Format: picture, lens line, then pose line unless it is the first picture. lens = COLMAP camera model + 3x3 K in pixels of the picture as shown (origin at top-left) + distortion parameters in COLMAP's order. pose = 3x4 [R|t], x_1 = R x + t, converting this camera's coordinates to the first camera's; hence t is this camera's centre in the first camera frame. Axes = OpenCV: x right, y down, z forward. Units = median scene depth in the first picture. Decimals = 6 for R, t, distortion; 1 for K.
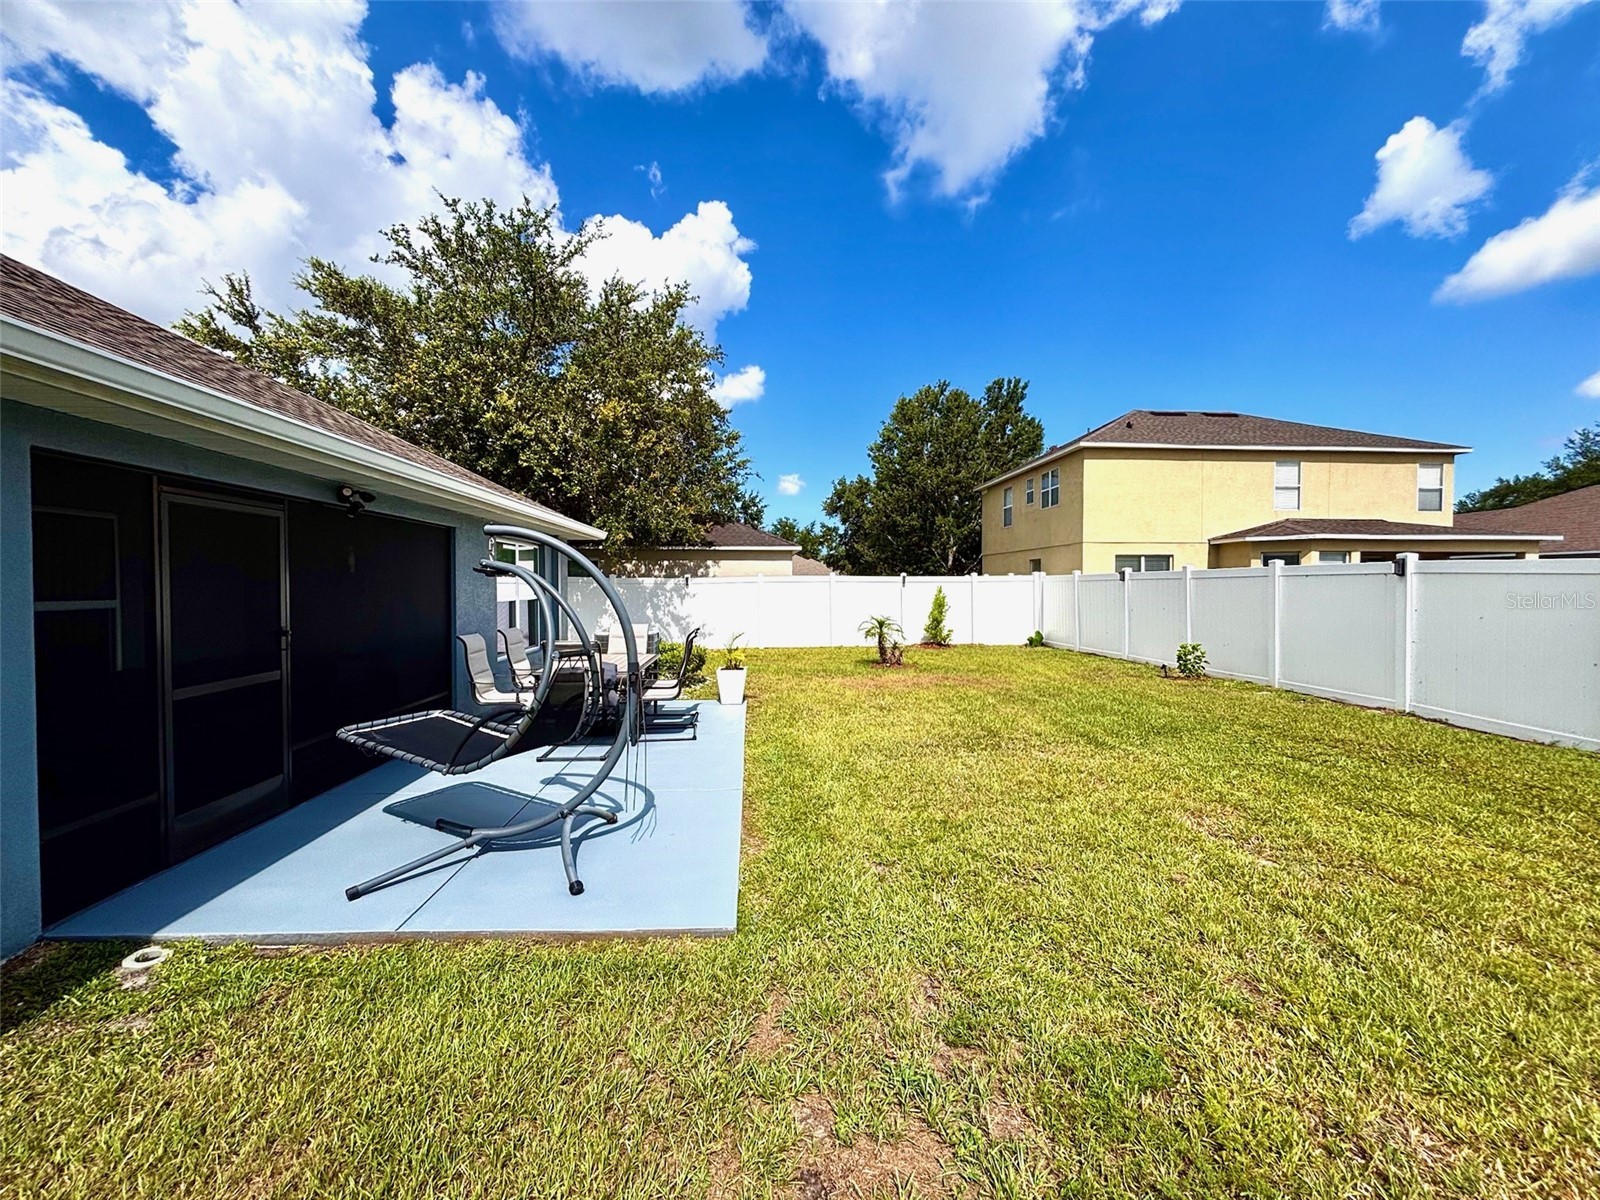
lens RADIAL K [[633.4, 0, 801.9], [0, 633.4, 604.9], [0, 0, 1]] dist [-0.008366, 0.000006]
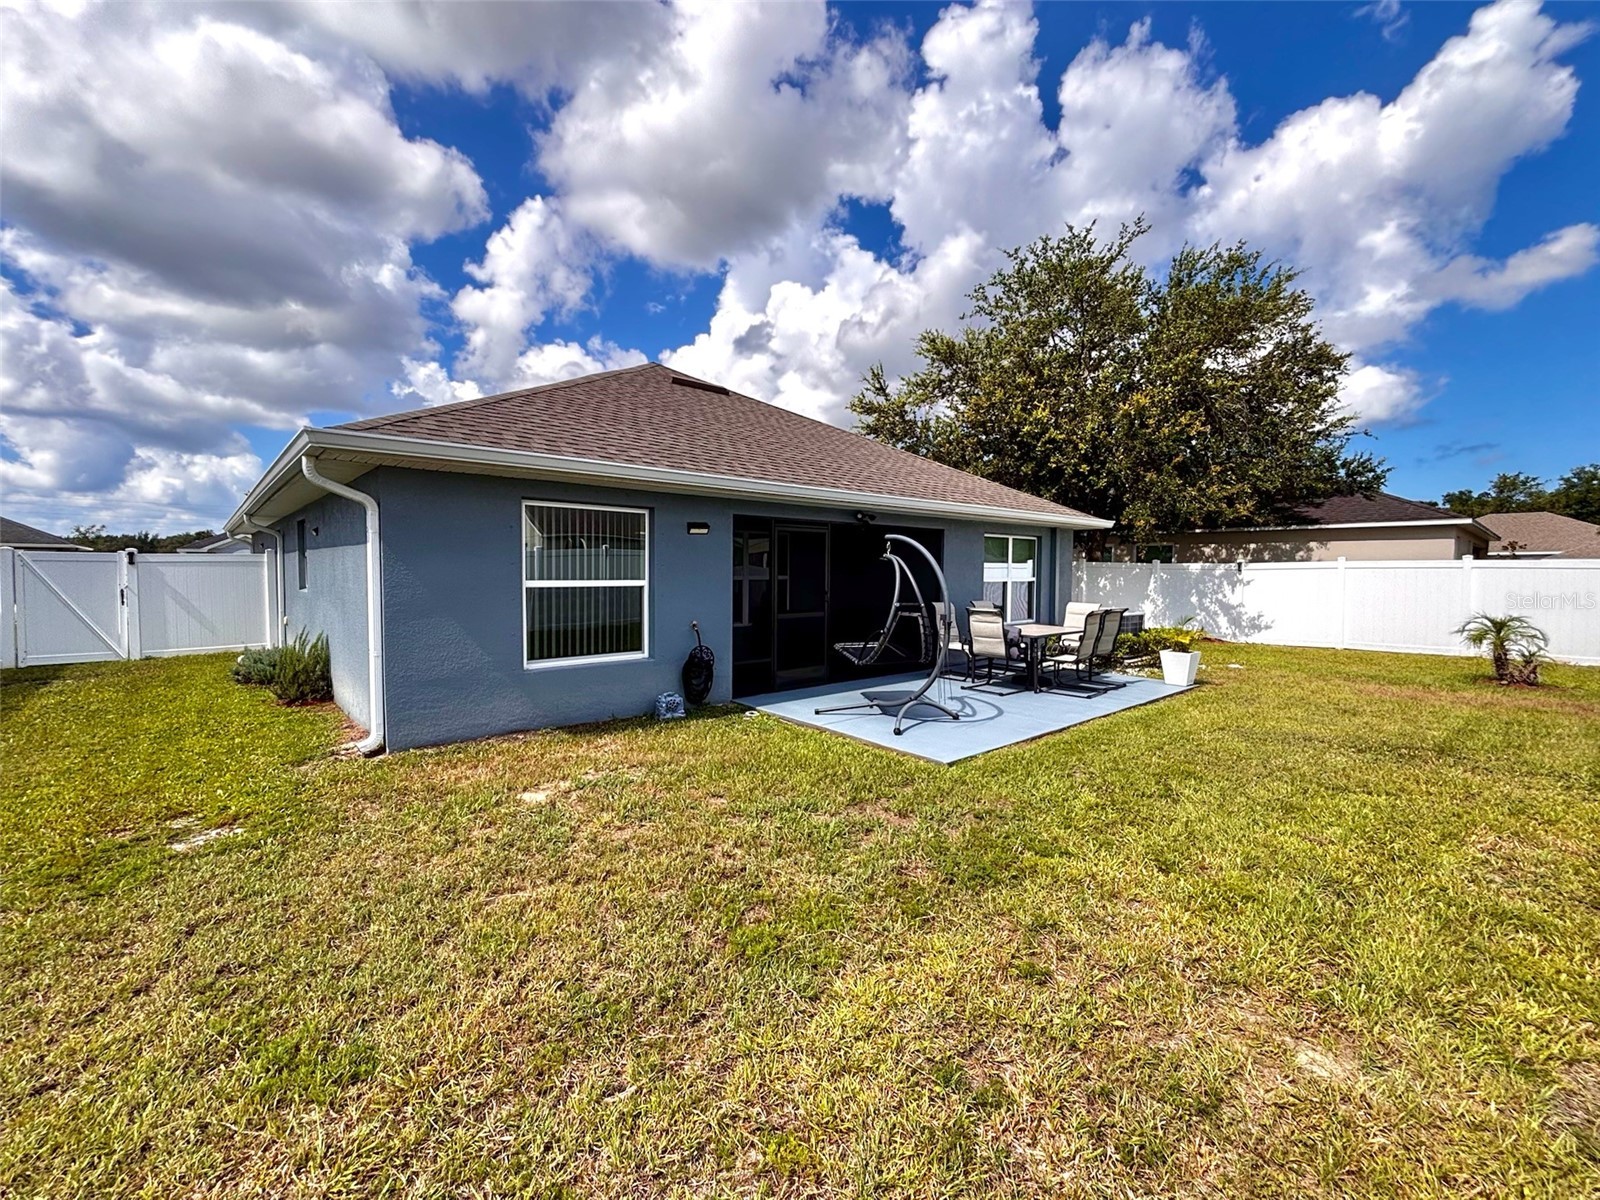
lens RADIAL K [[659.7, 0, 800.0], [0, 659.7, 600.0], [0, 0, 1]] dist [0.001325, 0.000052]
pose [[0.609124, 0.041279, -0.792000, 0.232919], [-0.031207, 0.999119, 0.028073, 0.003901], [0.792461, 0.007616, 0.609875, -0.096166]]
